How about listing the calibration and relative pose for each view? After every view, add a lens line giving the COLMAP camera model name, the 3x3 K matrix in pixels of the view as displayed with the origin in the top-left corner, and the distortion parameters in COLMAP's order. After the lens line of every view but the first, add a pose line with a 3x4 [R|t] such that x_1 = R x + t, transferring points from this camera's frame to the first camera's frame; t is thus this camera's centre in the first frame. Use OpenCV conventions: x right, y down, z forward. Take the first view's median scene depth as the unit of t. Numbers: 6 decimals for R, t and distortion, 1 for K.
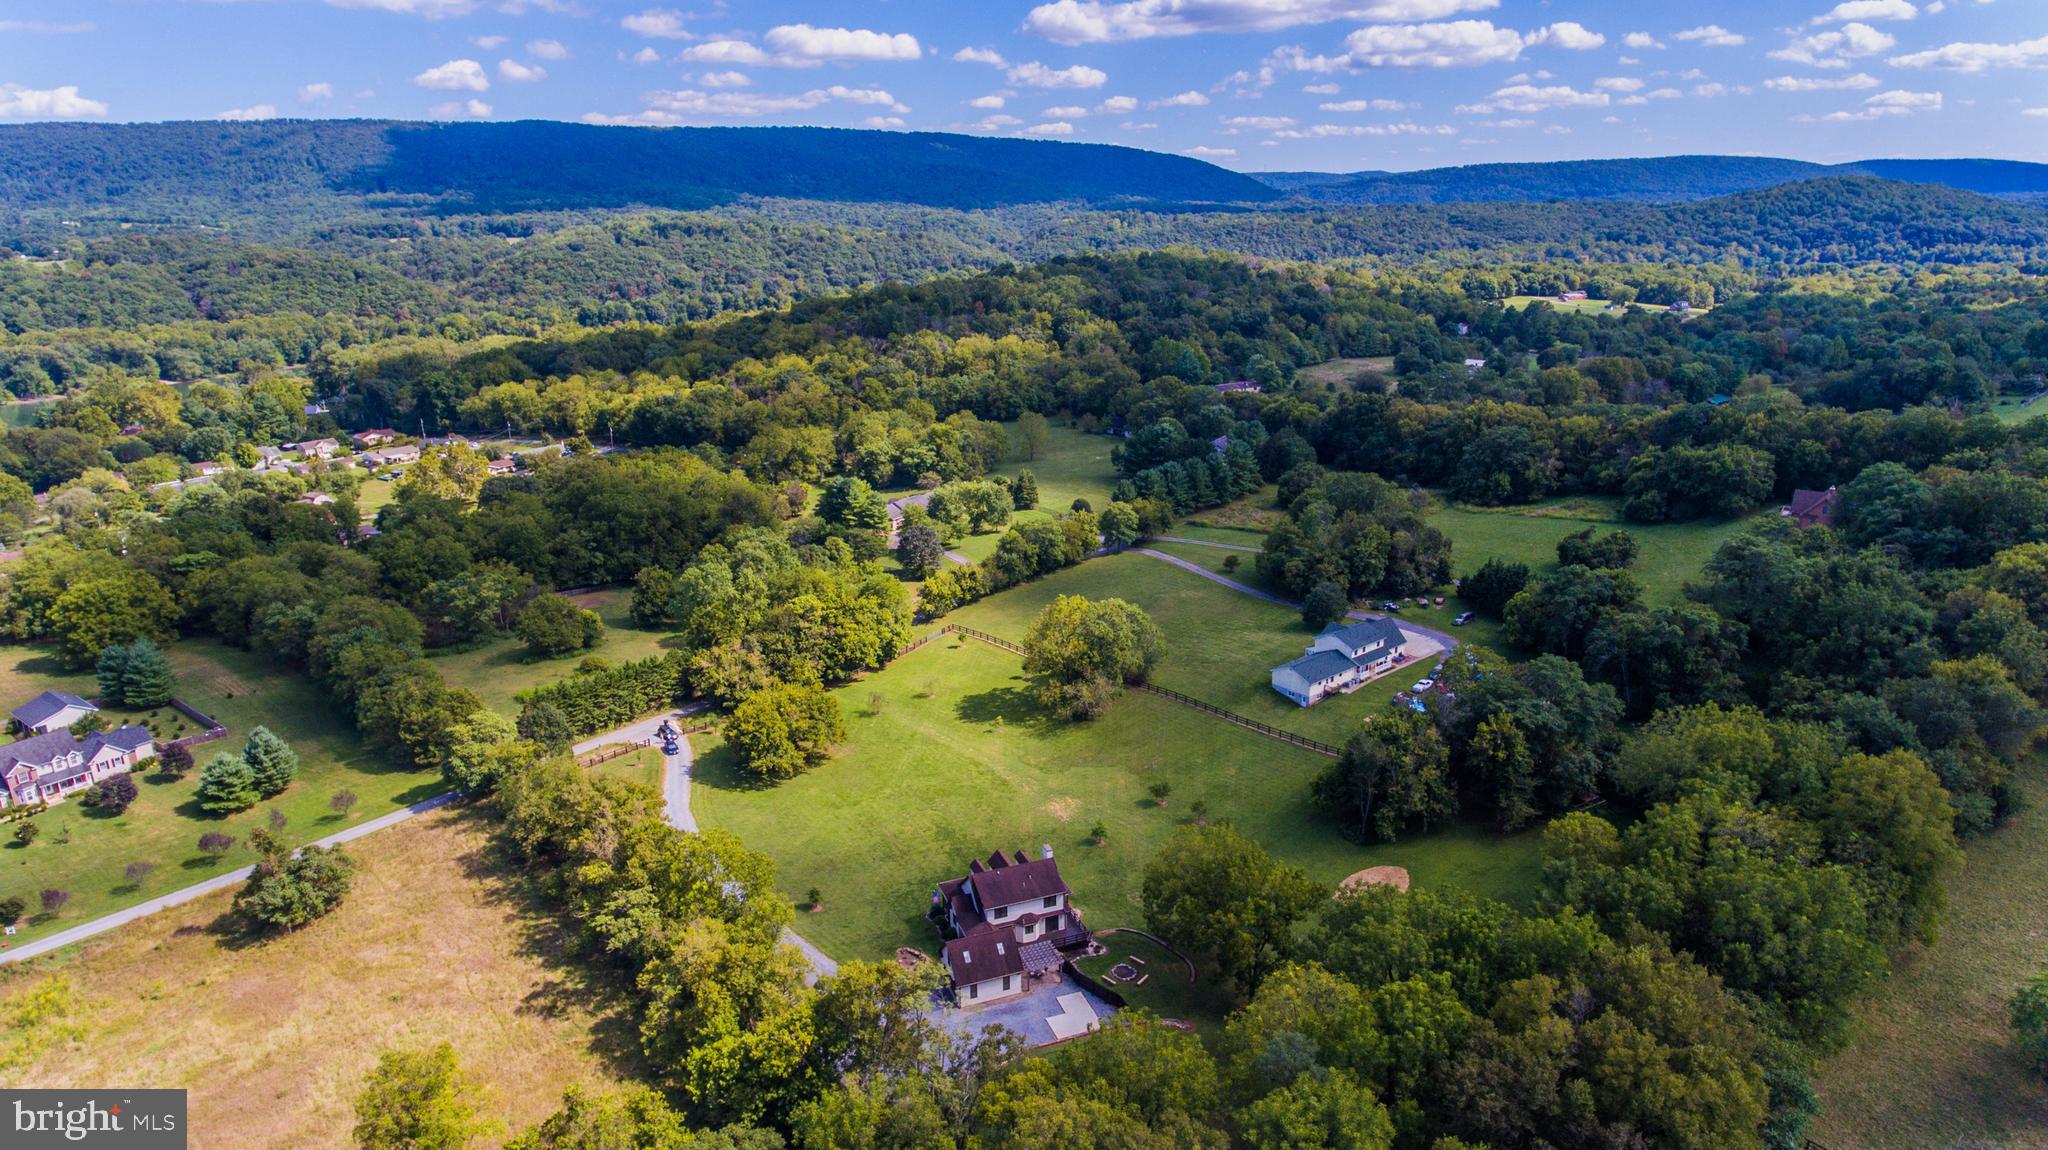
lens RADIAL K [[1169.7, 0, 1032.9], [0, 1169.7, 563.9], [0, 0, 1]] dist [-0.002575, 0.000103]
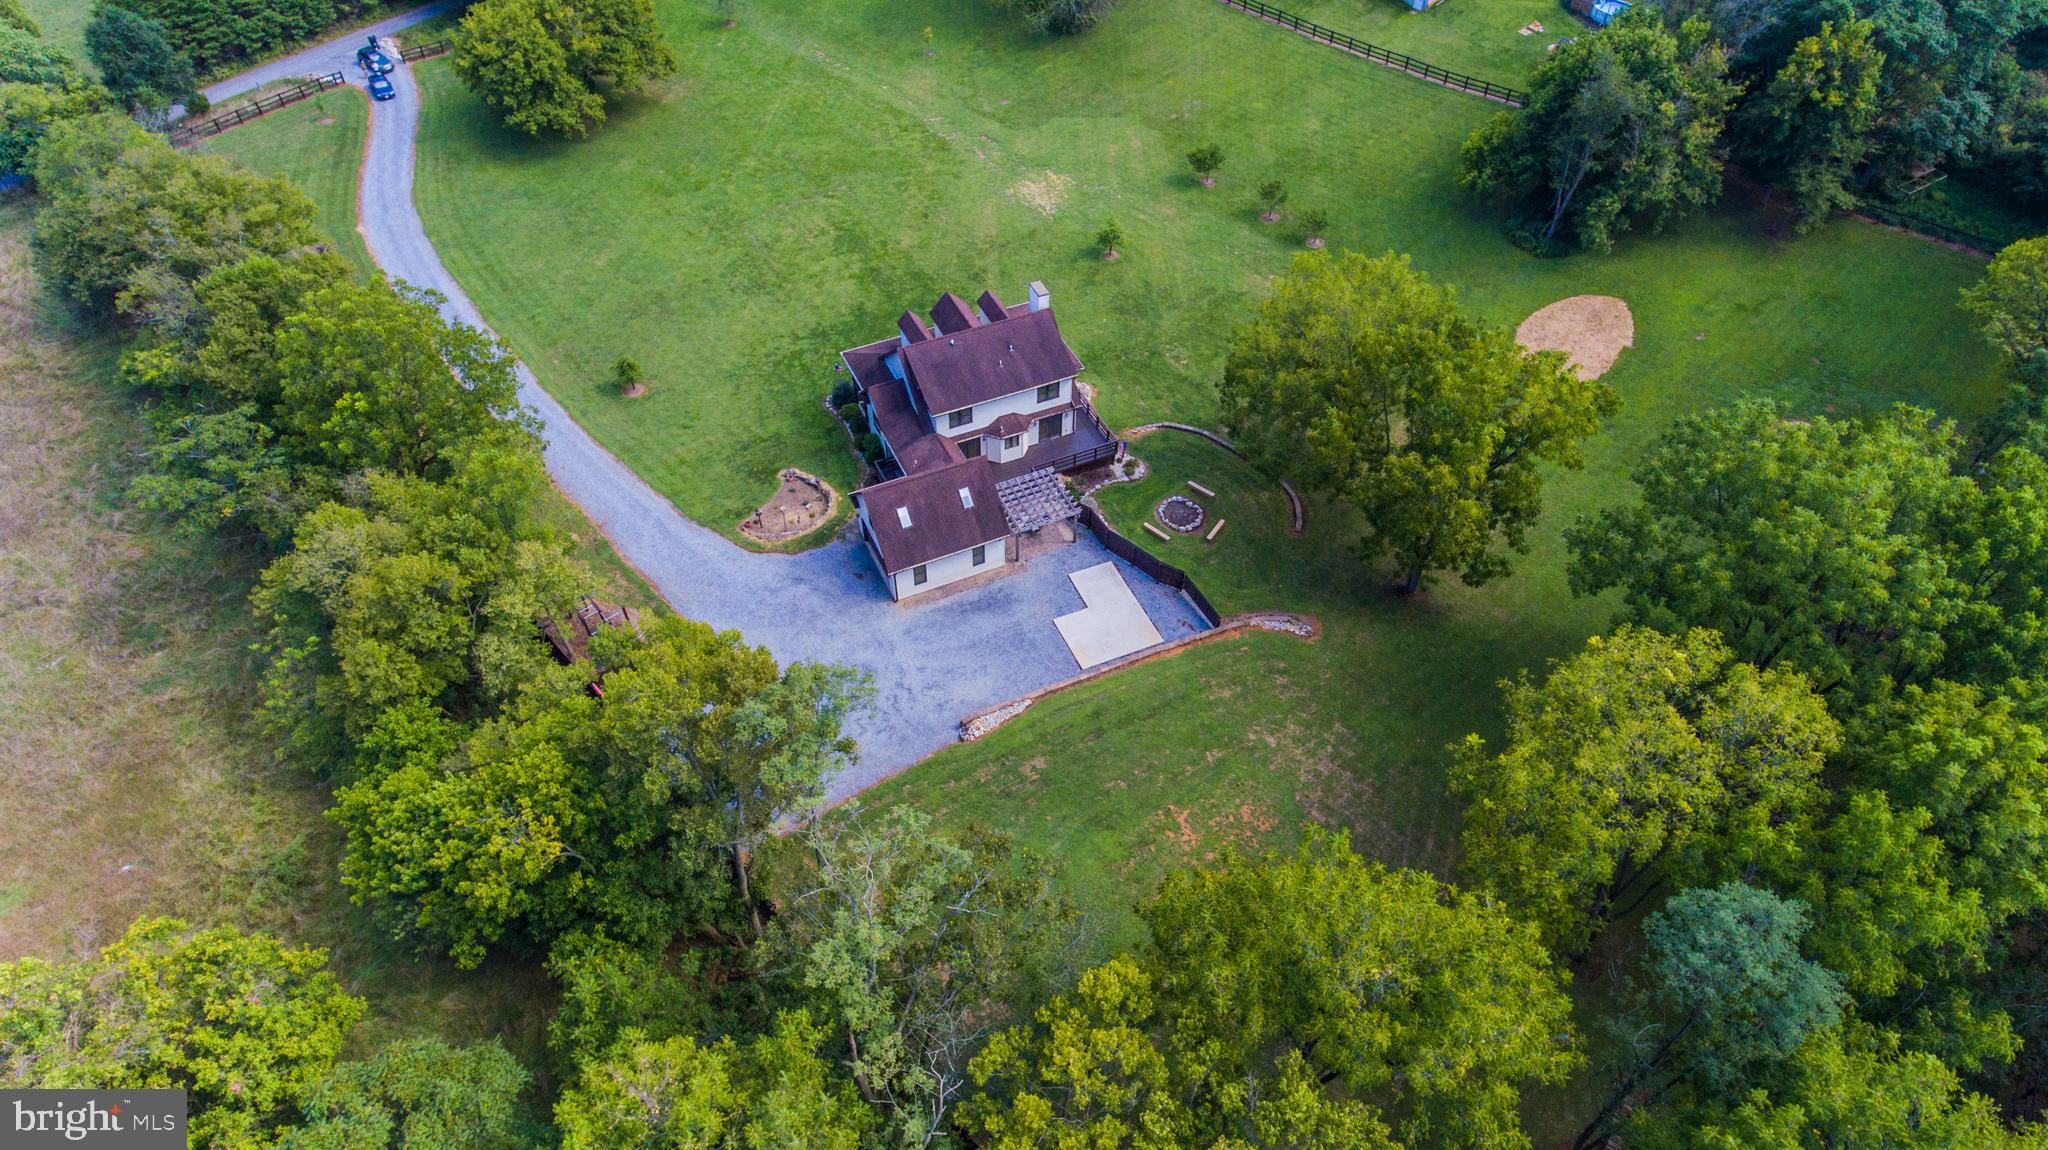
lens RADIAL K [[1169.7, 0, 1032.9], [0, 1169.7, 563.9], [0, 0, 1]] dist [-0.002575, 0.000103]
pose [[0.997770, -0.031173, 0.059011, -0.024242], [-0.004878, 0.847776, 0.530332, 0.056638], [-0.066560, -0.529437, 0.845734, 0.429578]]
